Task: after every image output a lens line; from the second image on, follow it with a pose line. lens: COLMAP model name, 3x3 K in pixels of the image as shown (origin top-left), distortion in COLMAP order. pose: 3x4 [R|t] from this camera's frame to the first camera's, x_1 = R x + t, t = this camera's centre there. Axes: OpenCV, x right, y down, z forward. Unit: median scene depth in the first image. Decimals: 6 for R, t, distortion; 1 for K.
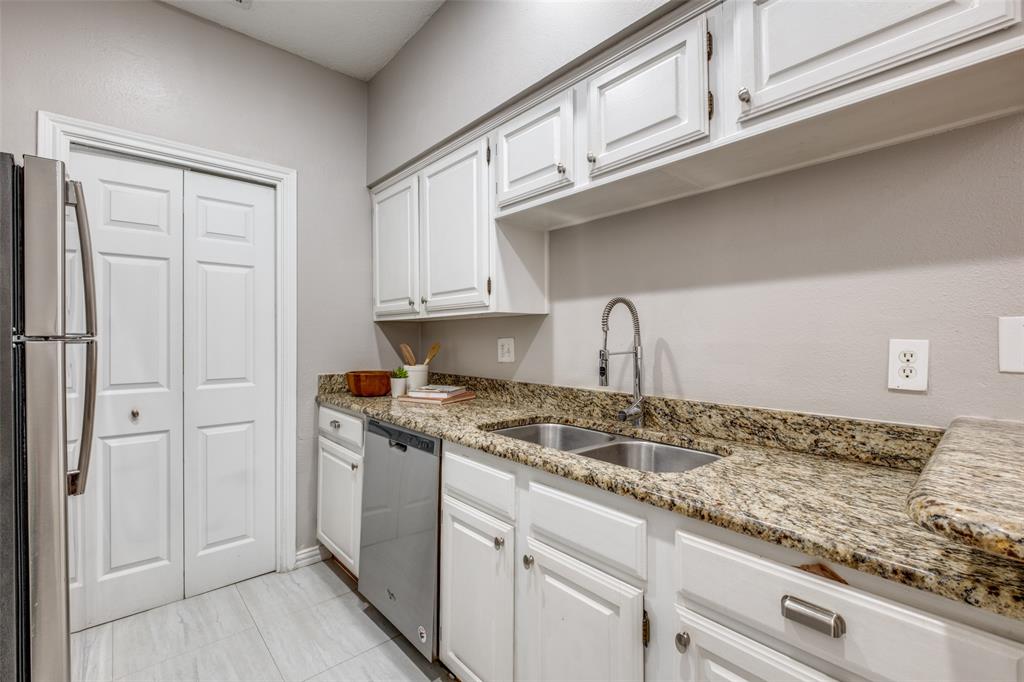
lens RADIAL K [[444.8, 0, 512.1], [0, 444.8, 336.3], [0, 0, 1]] dist [-0.003828, -0.002701]
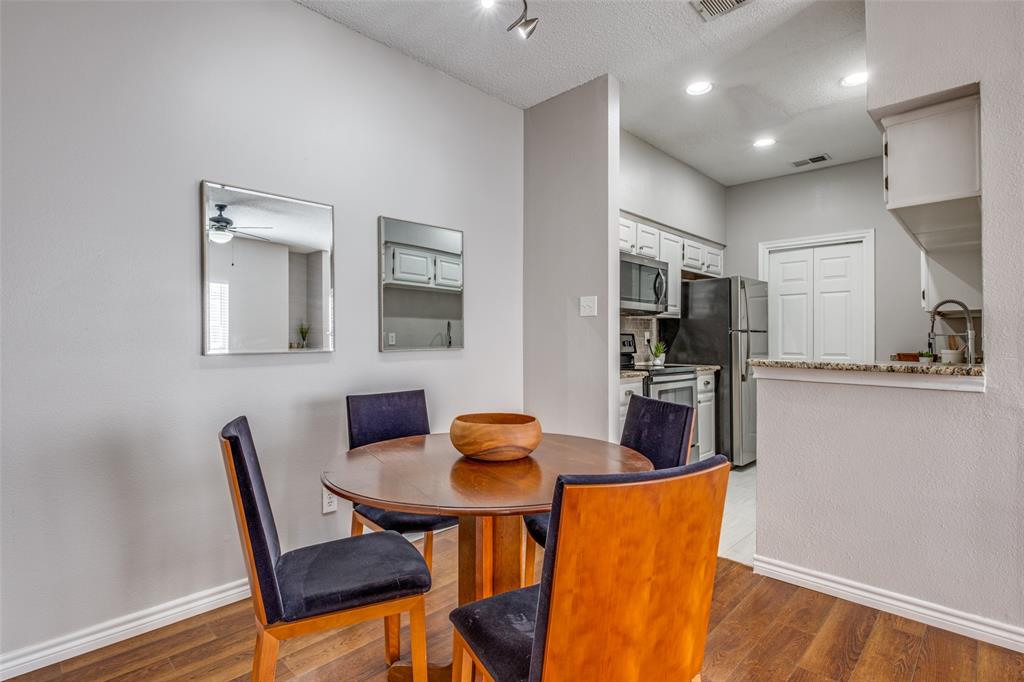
lens RADIAL K [[510.6, 0, 517.5], [0, 510.6, 341.7], [0, 0, 1]] dist [-0.005750, -0.001078]
pose [[0.082571, 0.001590, -0.996584, 1.628393], [0.001848, 0.999997, 0.001749, 0.046981], [0.996583, -0.001986, 0.082568, -0.588983]]
